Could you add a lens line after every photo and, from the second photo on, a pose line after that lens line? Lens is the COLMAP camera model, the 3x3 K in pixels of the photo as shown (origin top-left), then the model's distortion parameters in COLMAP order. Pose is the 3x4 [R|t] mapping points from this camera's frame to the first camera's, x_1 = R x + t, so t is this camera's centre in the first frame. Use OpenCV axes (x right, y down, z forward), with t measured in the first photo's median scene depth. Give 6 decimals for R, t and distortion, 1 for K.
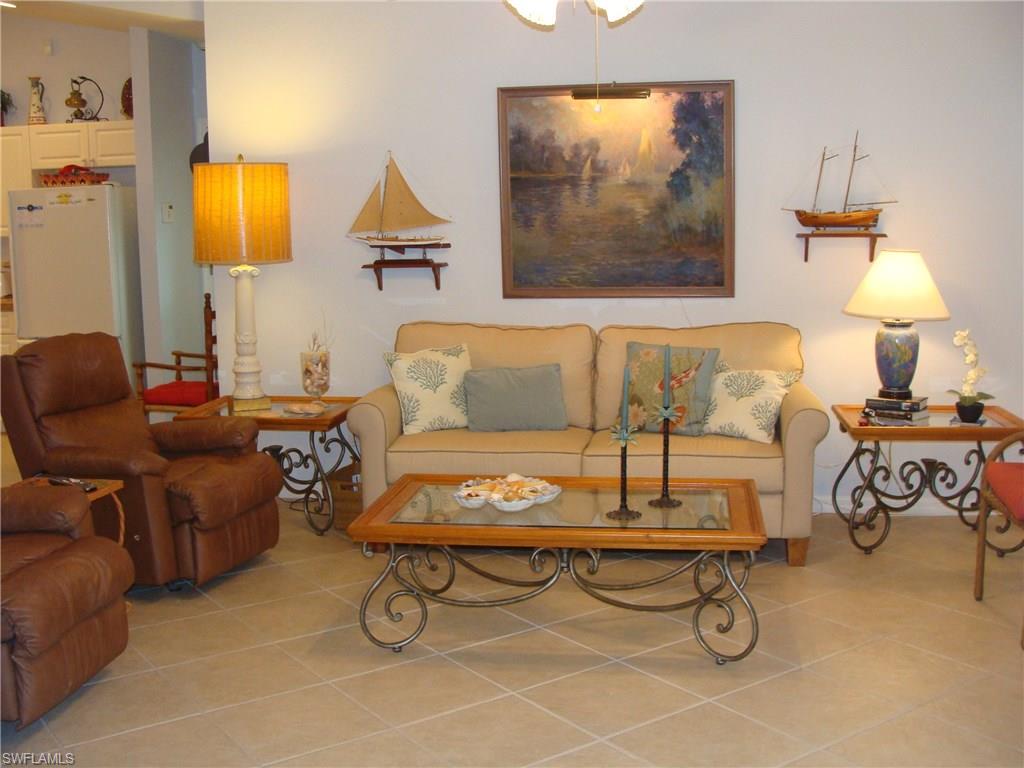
lens RADIAL K [[1165.9, 0, 512.9], [0, 1165.9, 388.2], [0, 0, 1]] dist [-0.131886, 0.000000]
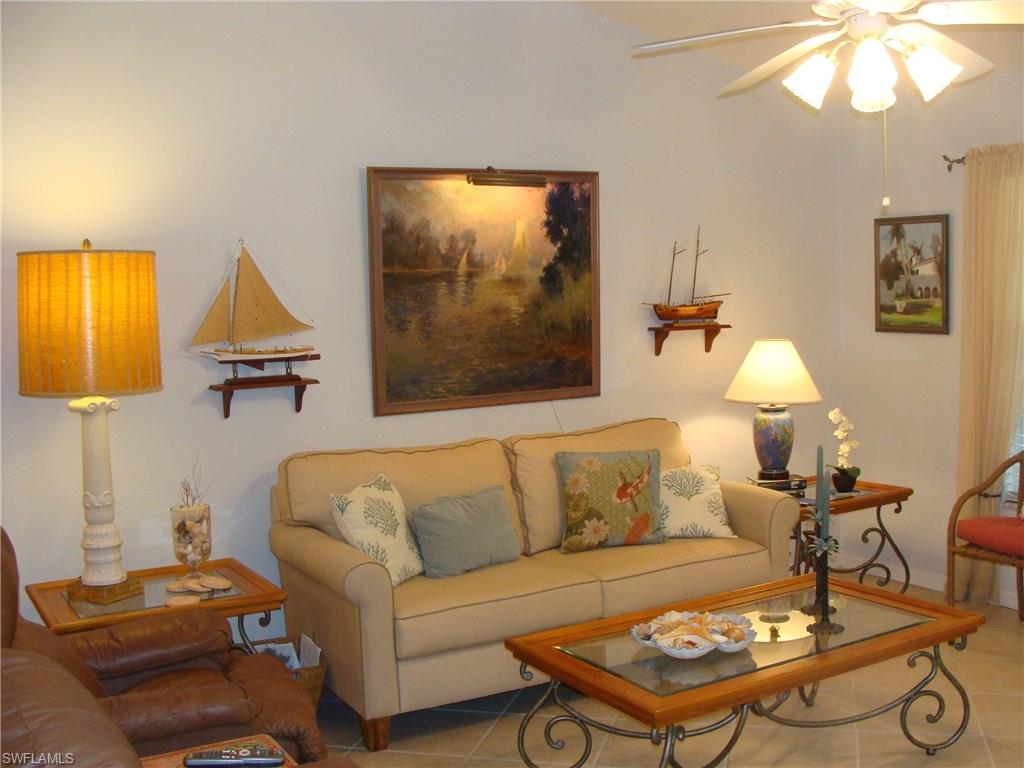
lens RADIAL K [[1165.9, 0, 511.2], [0, 1165.9, 388.9], [0, 0, 1]] dist [-0.131886, 0.000000]
pose [[0.767316, -0.062356, 0.638231, -0.481760], [0.115155, 0.992481, -0.041478, -0.052583], [-0.630845, 0.105322, 0.768727, 0.302744]]
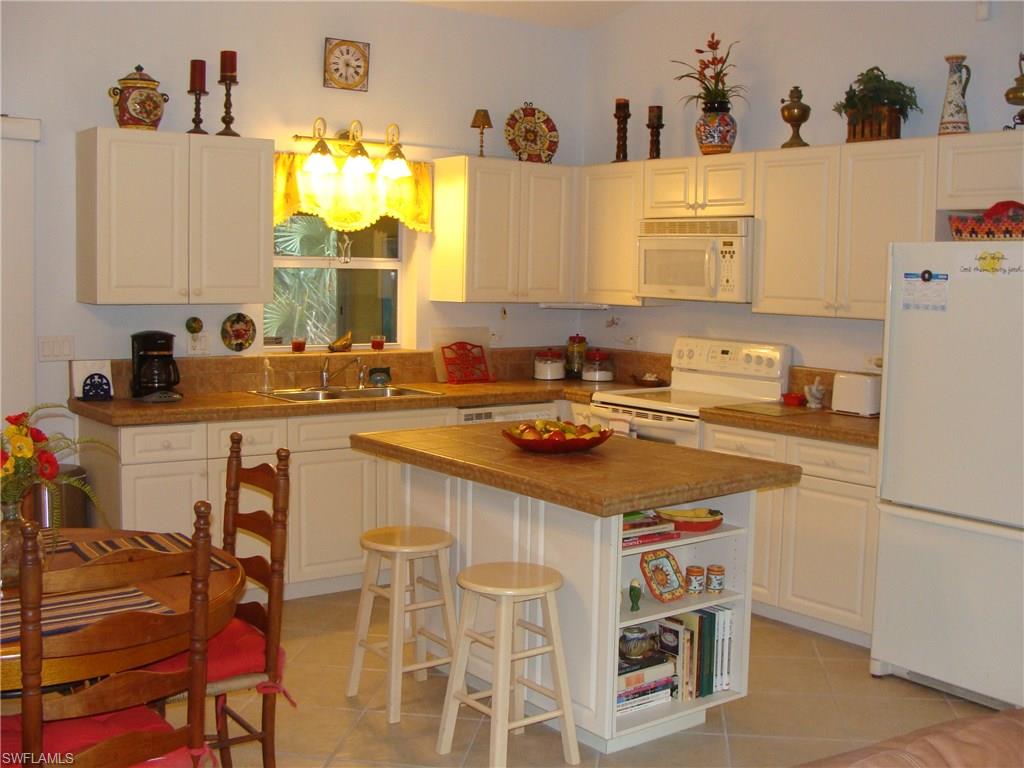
lens RADIAL K [[1165.9, 0, 512.5], [0, 1165.9, 383.4], [0, 0, 1]] dist [-0.131886, 0.000000]
pose [[0.723097, 0.097022, -0.683899, -0.246559], [-0.136409, 0.990646, -0.003688, -0.103388], [0.677143, 0.095957, 0.729568, 0.616611]]
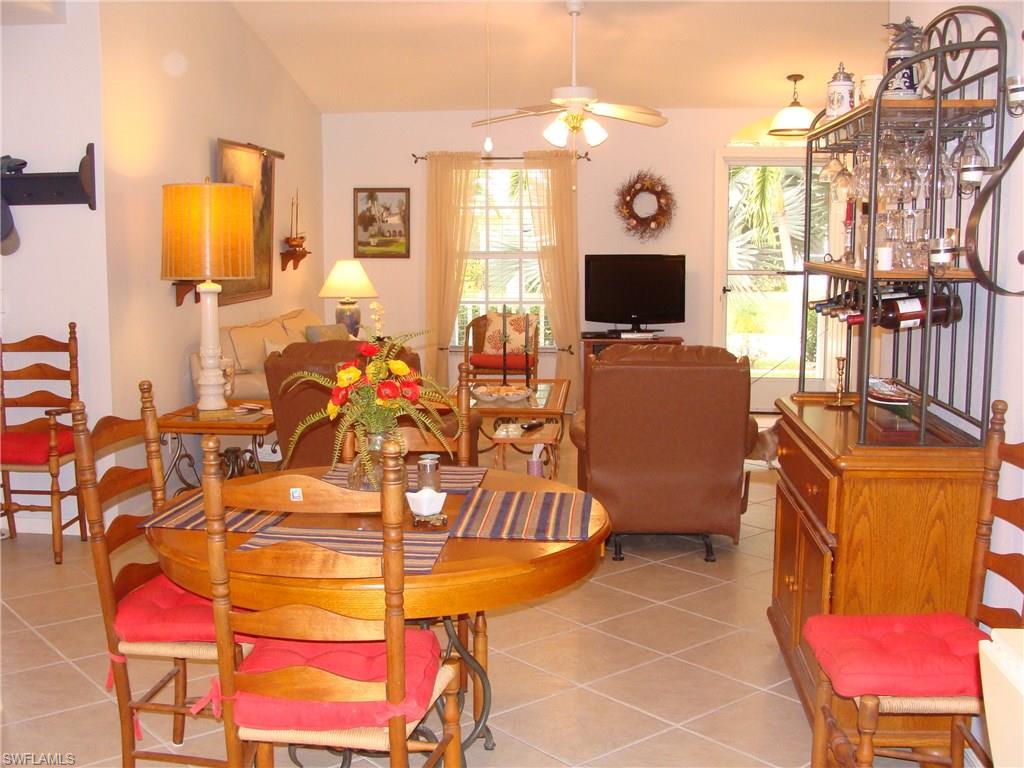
lens RADIAL K [[1165.9, 0, 508.7], [0, 1165.9, 384.7], [0, 0, 1]] dist [-0.131886, 0.000000]
pose [[-0.073631, -0.109870, 0.991215, -1.299804], [0.151344, 0.981170, 0.119999, -0.098089], [-0.985735, 0.158850, -0.055617, 0.803402]]
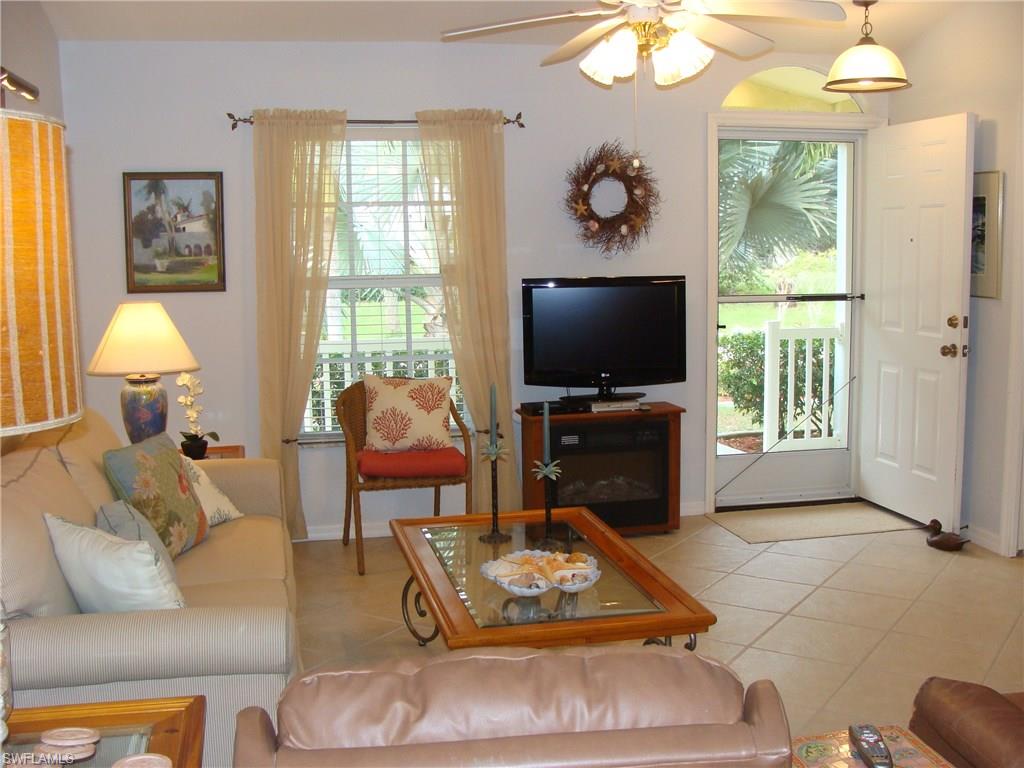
lens RADIAL K [[1165.9, 0, 513.0], [0, 1165.9, 391.6], [0, 0, 1]] dist [-0.131886, 0.000000]
pose [[-0.369437, -0.106313, 0.923154, -0.592238], [0.156810, 0.972055, 0.174699, -0.149321], [-0.915929, 0.209300, -0.342442, 0.957442]]
